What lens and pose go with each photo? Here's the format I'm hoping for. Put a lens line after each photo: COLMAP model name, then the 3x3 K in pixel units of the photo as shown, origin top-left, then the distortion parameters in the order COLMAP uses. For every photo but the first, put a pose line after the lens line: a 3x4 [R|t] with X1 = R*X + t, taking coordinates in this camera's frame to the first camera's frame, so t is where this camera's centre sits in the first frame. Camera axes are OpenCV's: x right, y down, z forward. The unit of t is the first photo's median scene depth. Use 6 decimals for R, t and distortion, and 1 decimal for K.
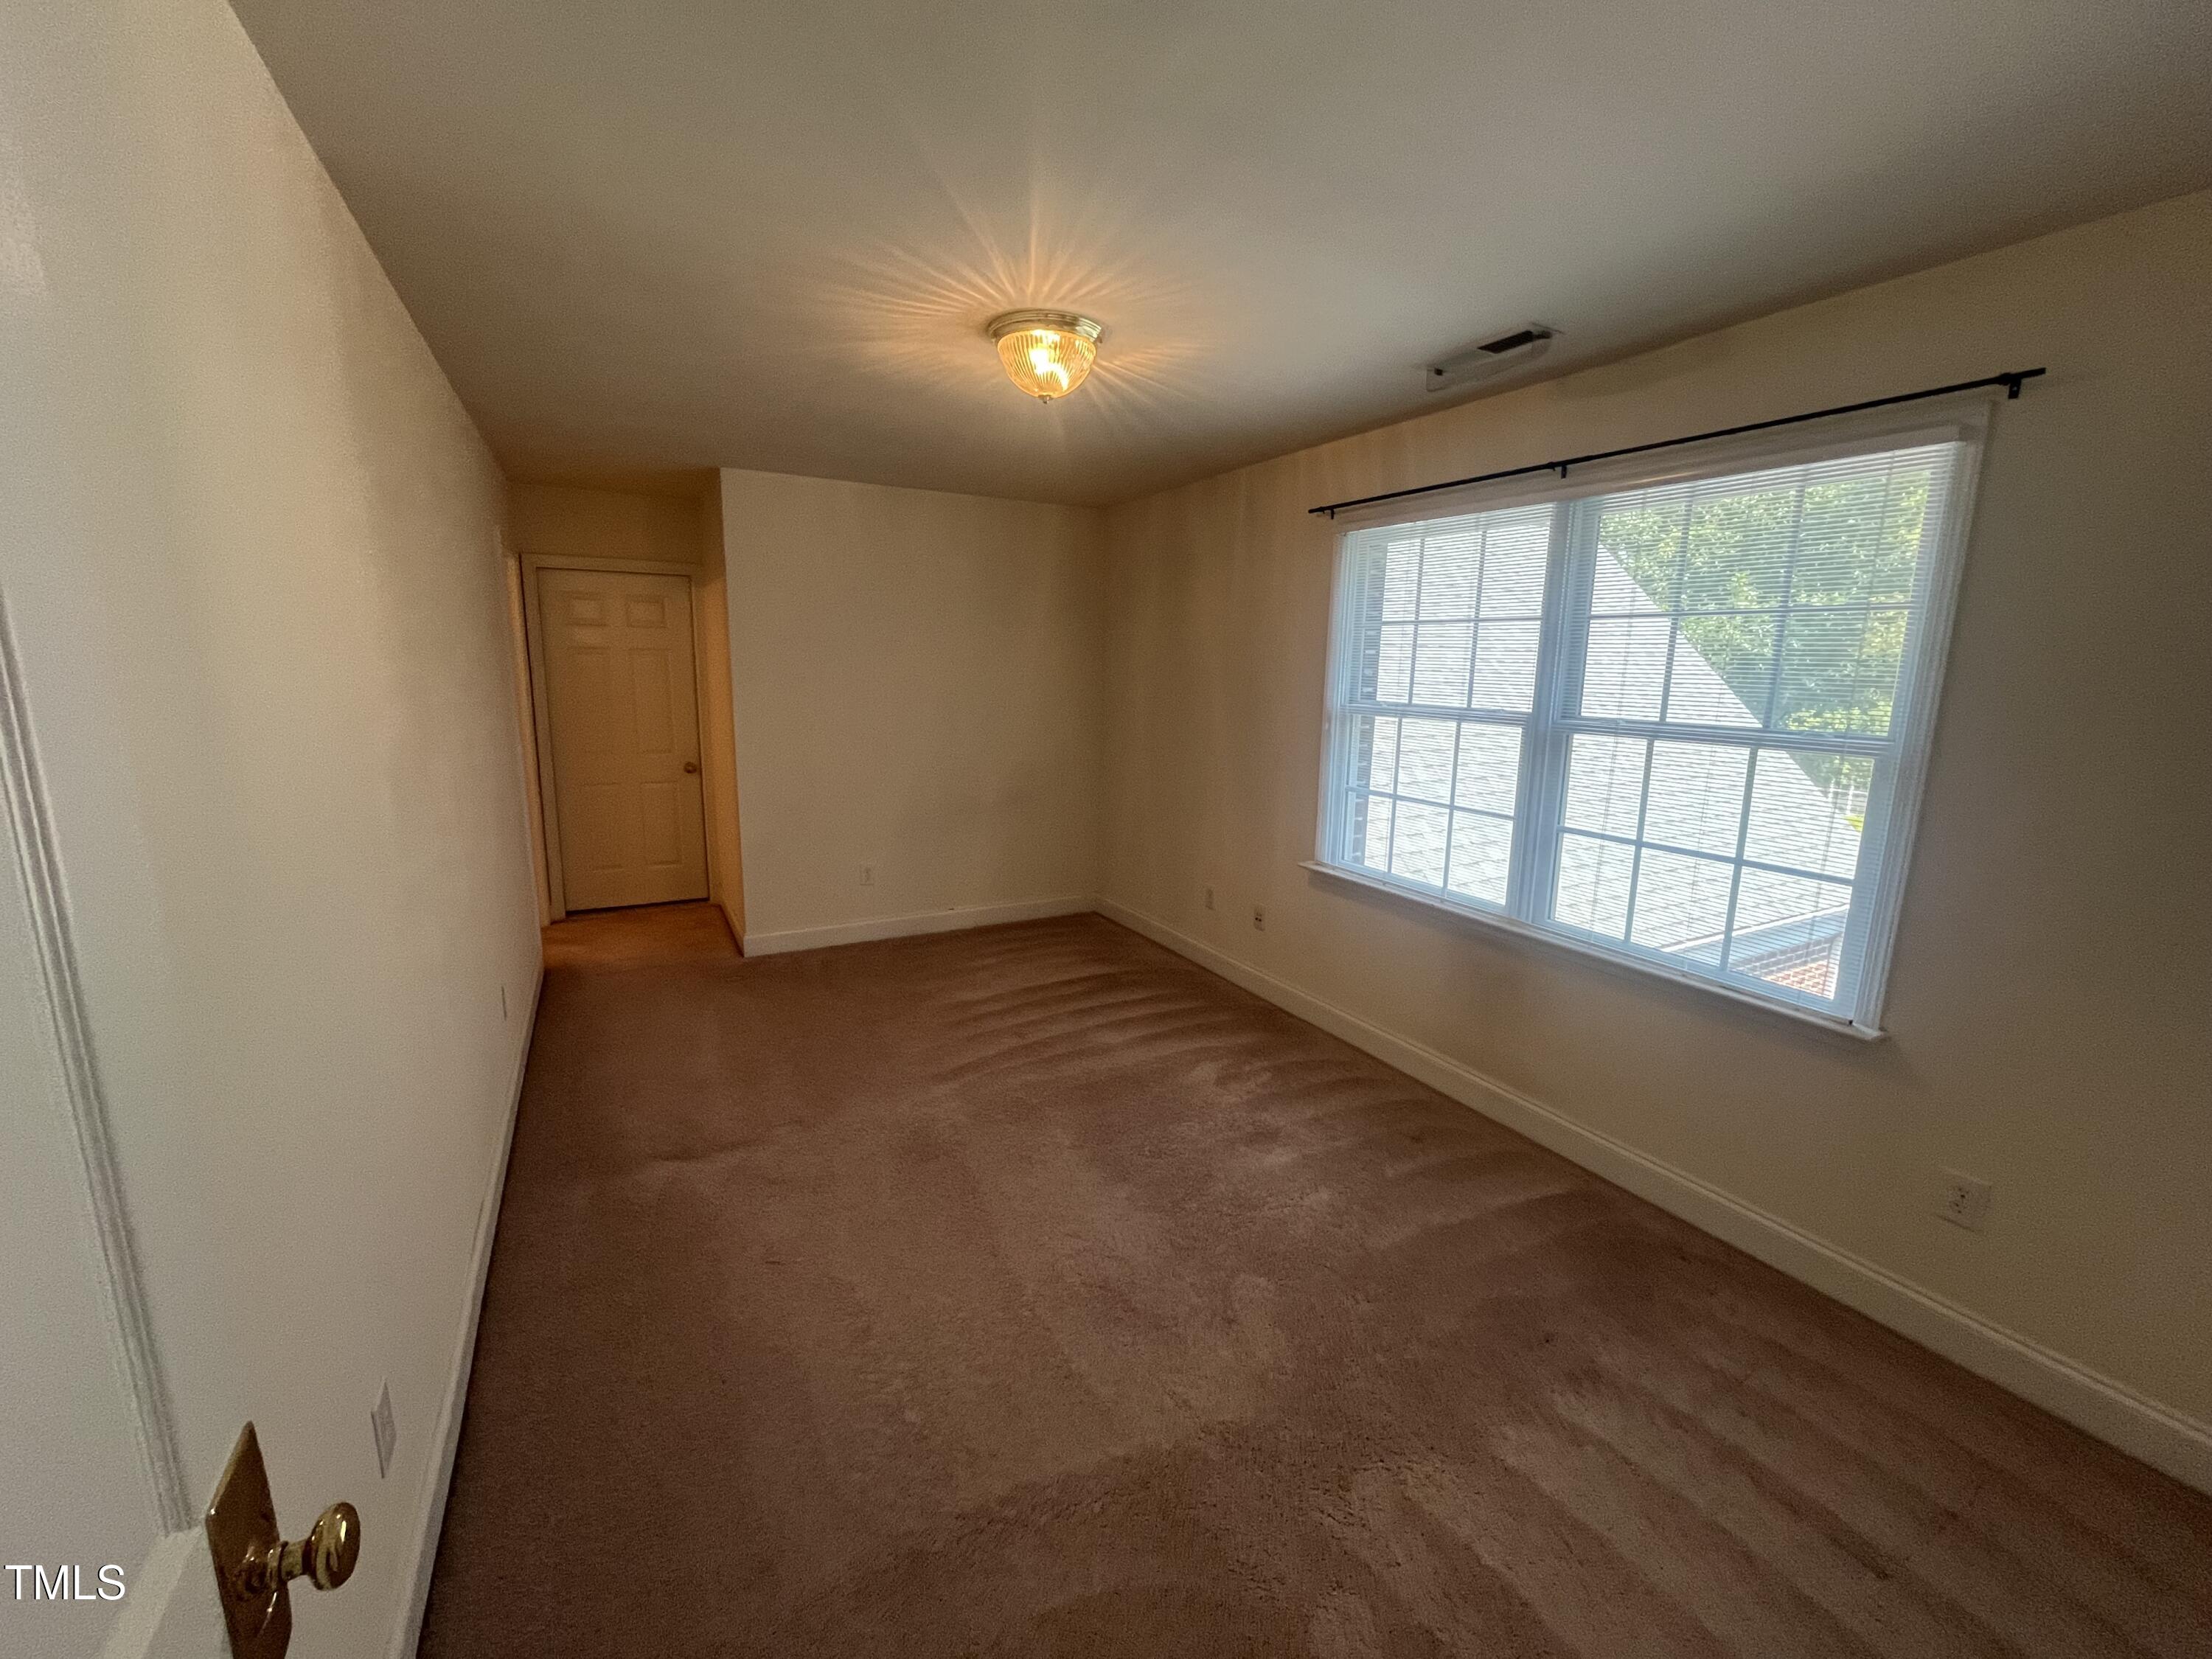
lens RADIAL K [[892.3, 0, 1103.4], [0, 892.3, 827.8], [0, 0, 1]] dist [-0.000234, 0.000081]
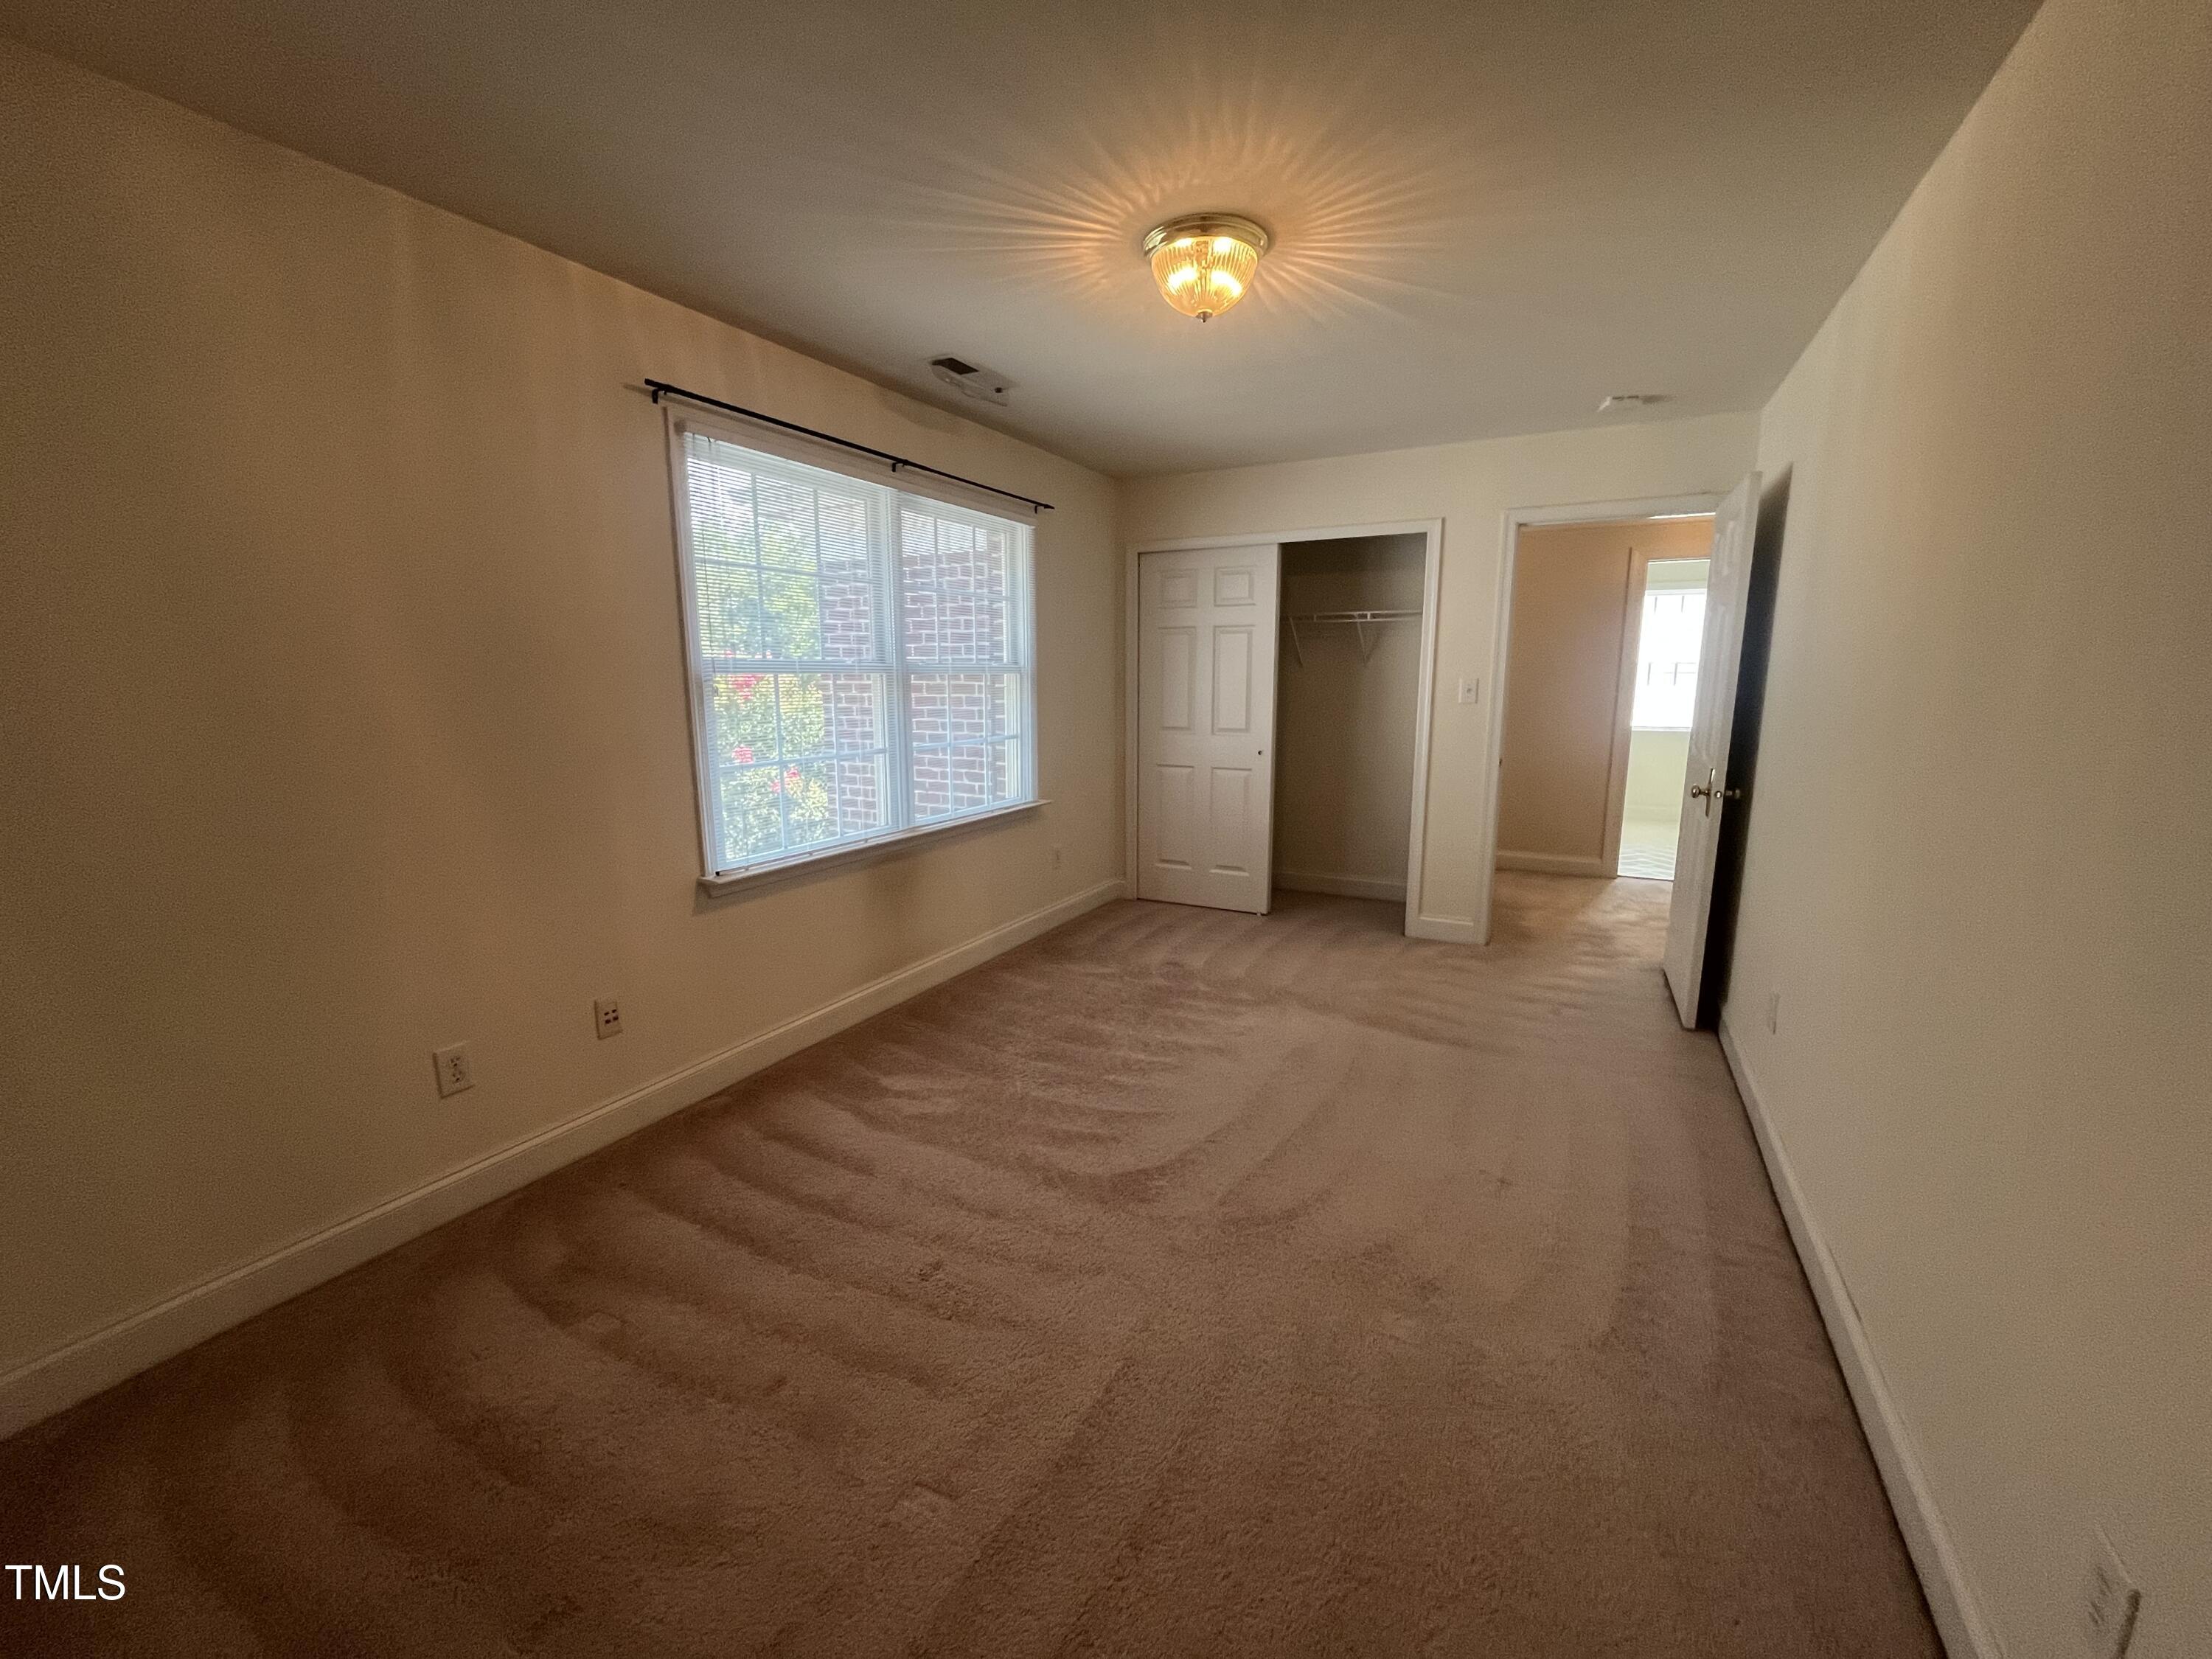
lens RADIAL K [[876.3, 0, 1109.7], [0, 876.3, 821.3], [0, 0, 1]] dist [-0.000105, 0.000017]
pose [[-0.538024, -0.174551, 0.824659, -0.672617], [0.135192, 0.947791, 0.288816, -0.215700], [-0.832018, 0.266877, -0.486336, 1.318291]]
